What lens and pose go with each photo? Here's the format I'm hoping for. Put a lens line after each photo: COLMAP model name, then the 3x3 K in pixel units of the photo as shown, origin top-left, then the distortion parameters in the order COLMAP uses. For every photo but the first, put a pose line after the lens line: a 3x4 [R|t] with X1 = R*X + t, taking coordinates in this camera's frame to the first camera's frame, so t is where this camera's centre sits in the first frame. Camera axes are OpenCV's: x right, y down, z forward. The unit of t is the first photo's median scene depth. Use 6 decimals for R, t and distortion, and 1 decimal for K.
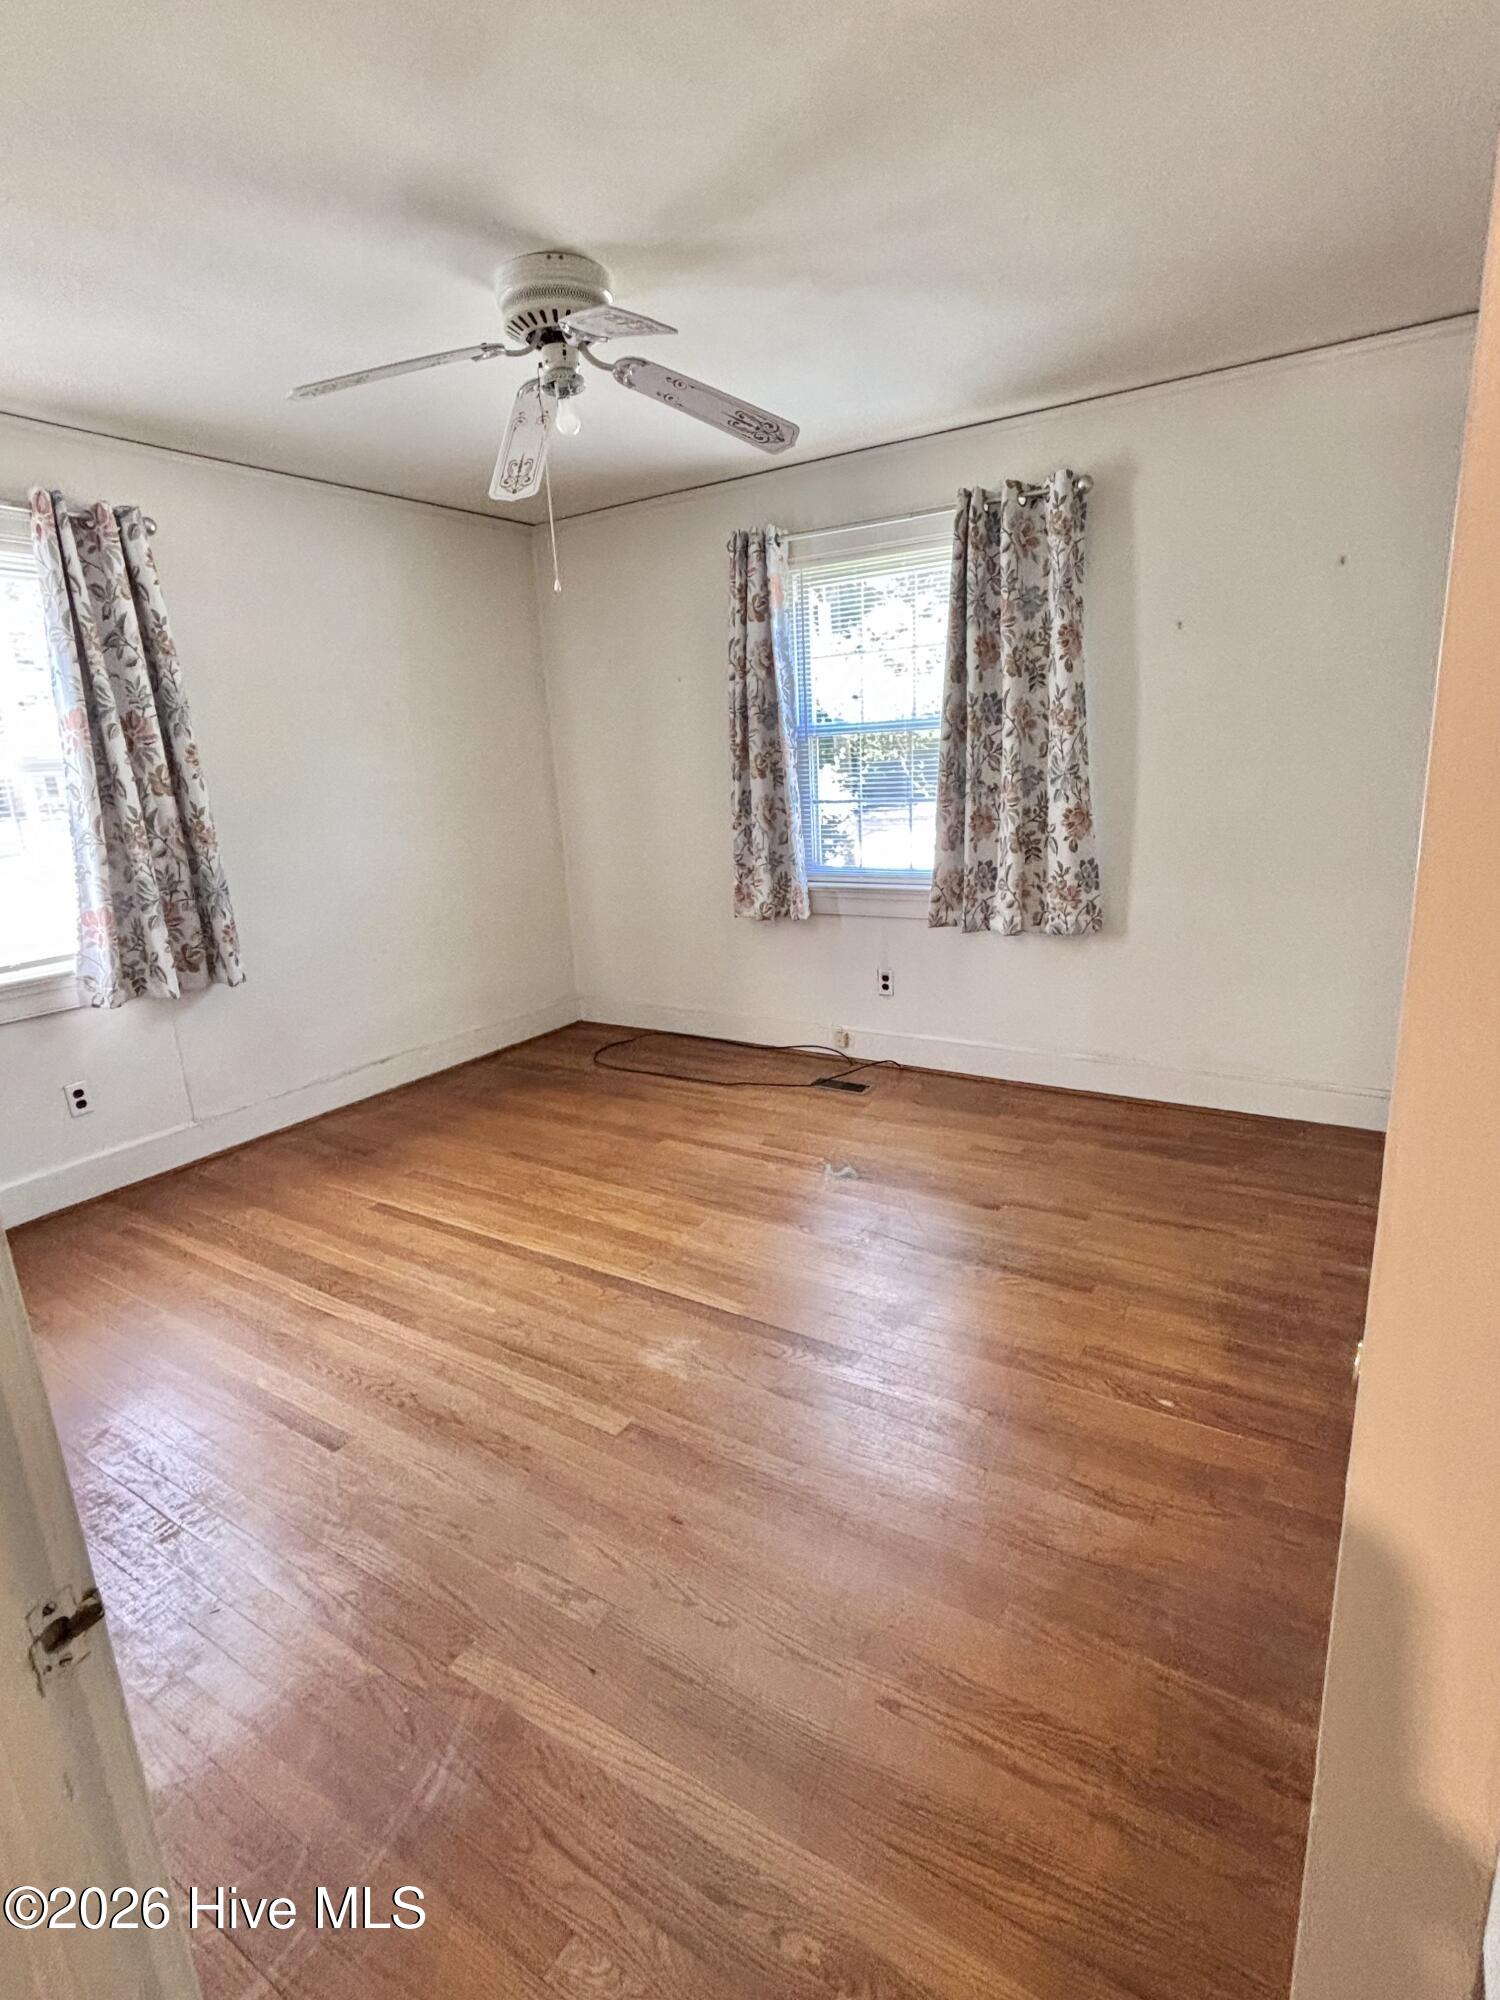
lens RADIAL K [[984.7, 0, 760.1], [0, 984.7, 1001.0], [0, 0, 1]] dist [-0.001867, -0.000897]
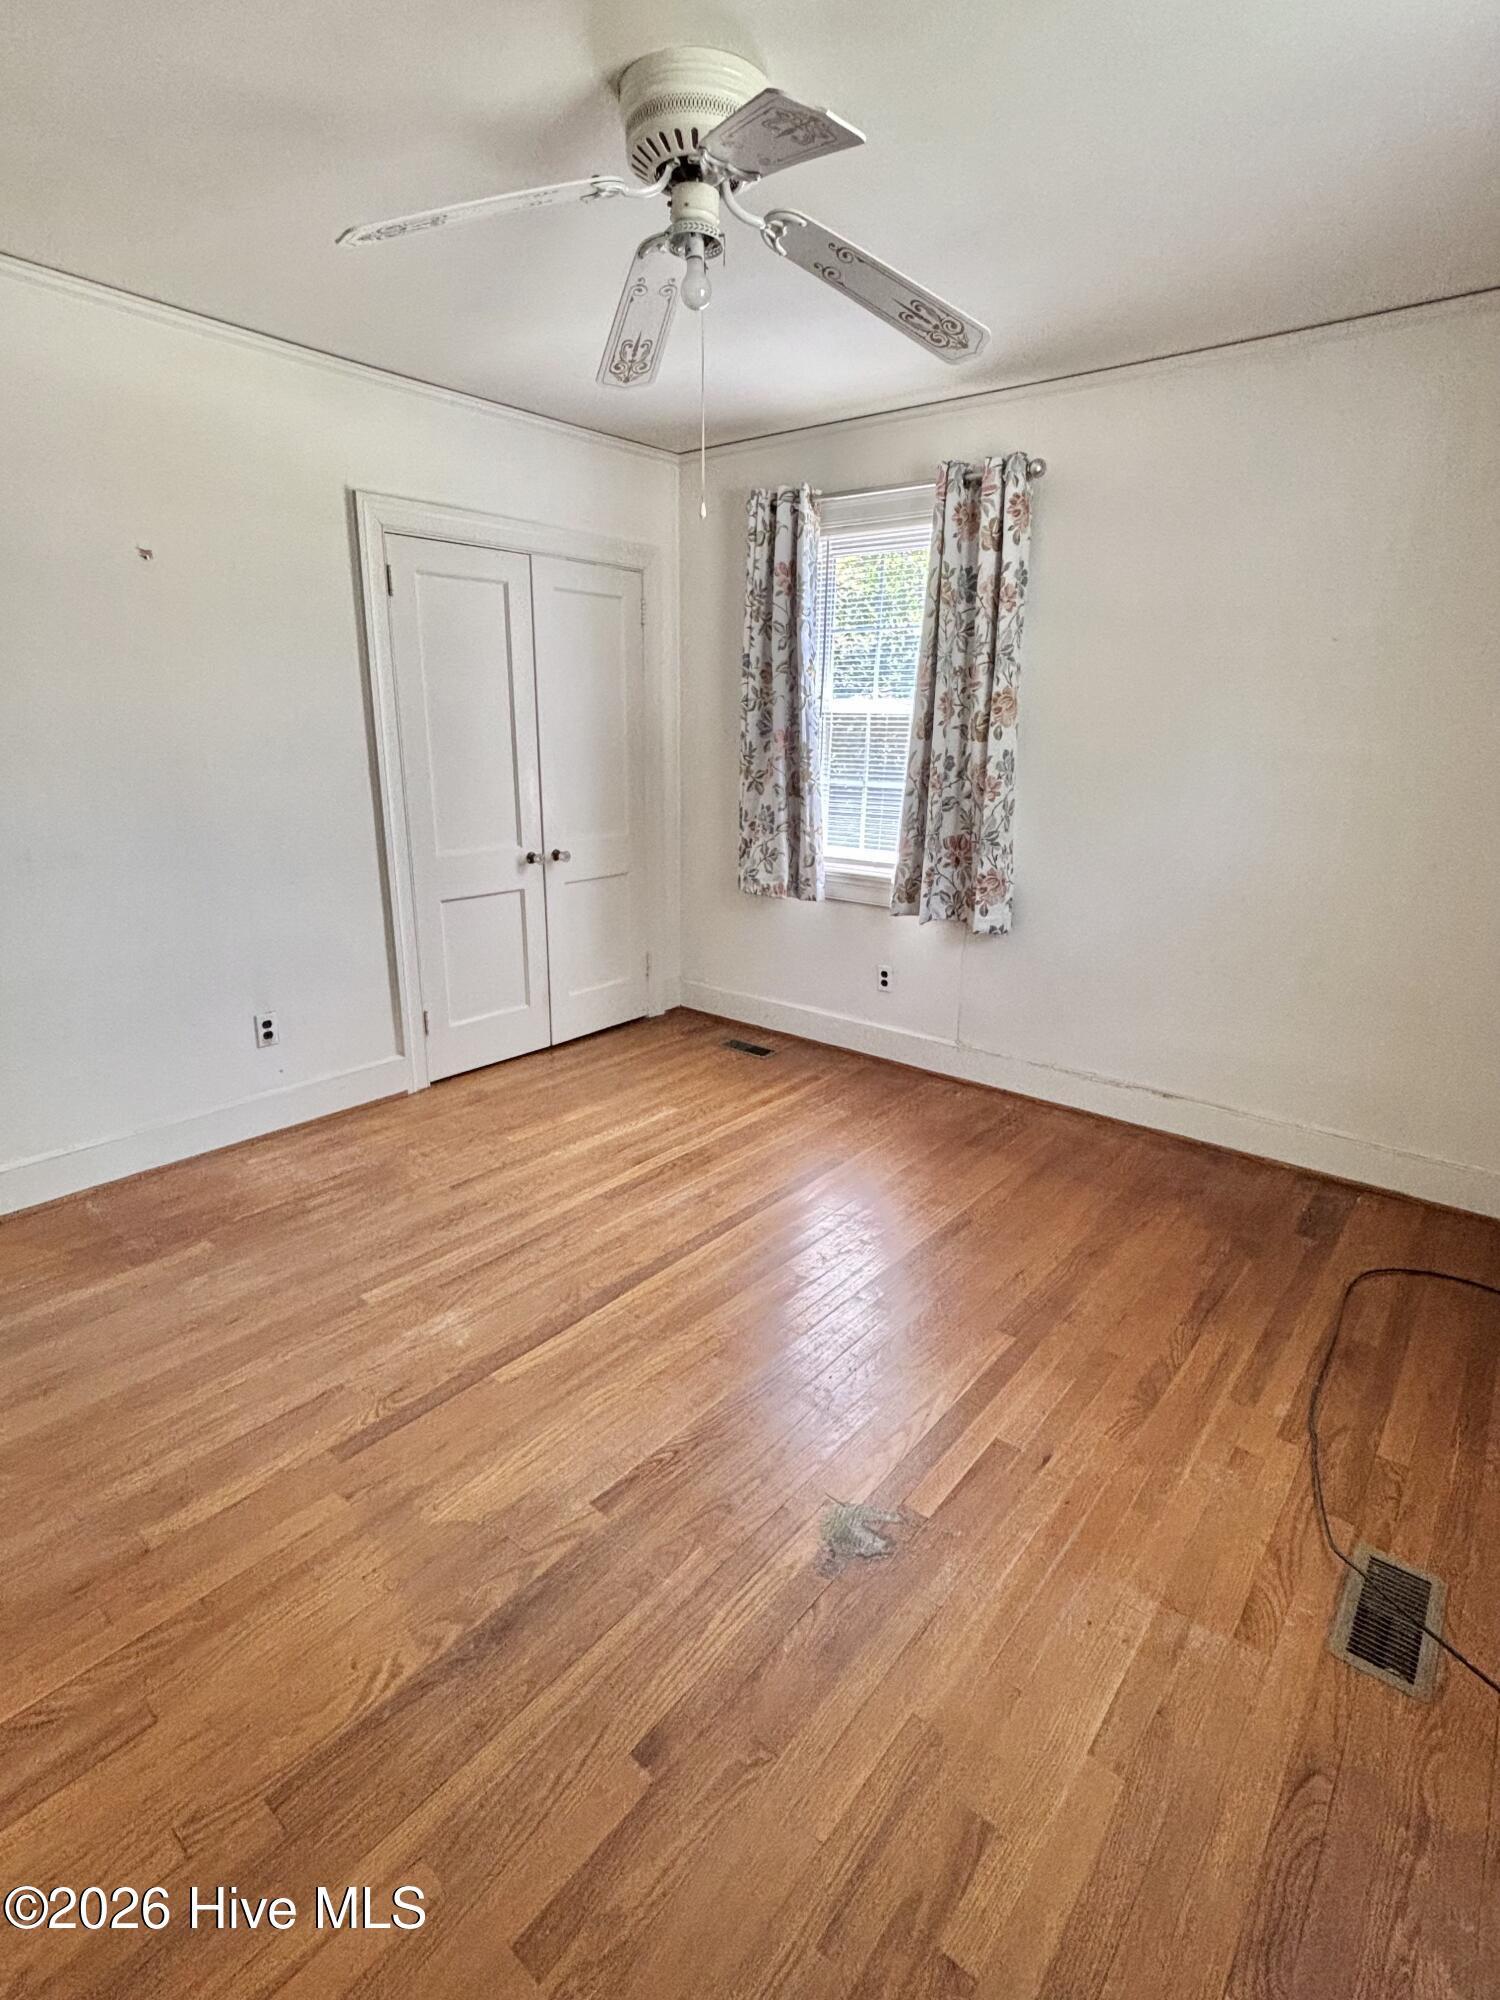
lens RADIAL K [[984.7, 0, 759.6], [0, 984.7, 1005.7], [0, 0, 1]] dist [-0.001867, -0.000897]
pose [[-0.119720, 0.327554, -0.937217, 0.460864], [-0.256826, 0.901656, 0.347932, -0.238251], [0.959014, 0.282356, -0.023822, 0.808986]]
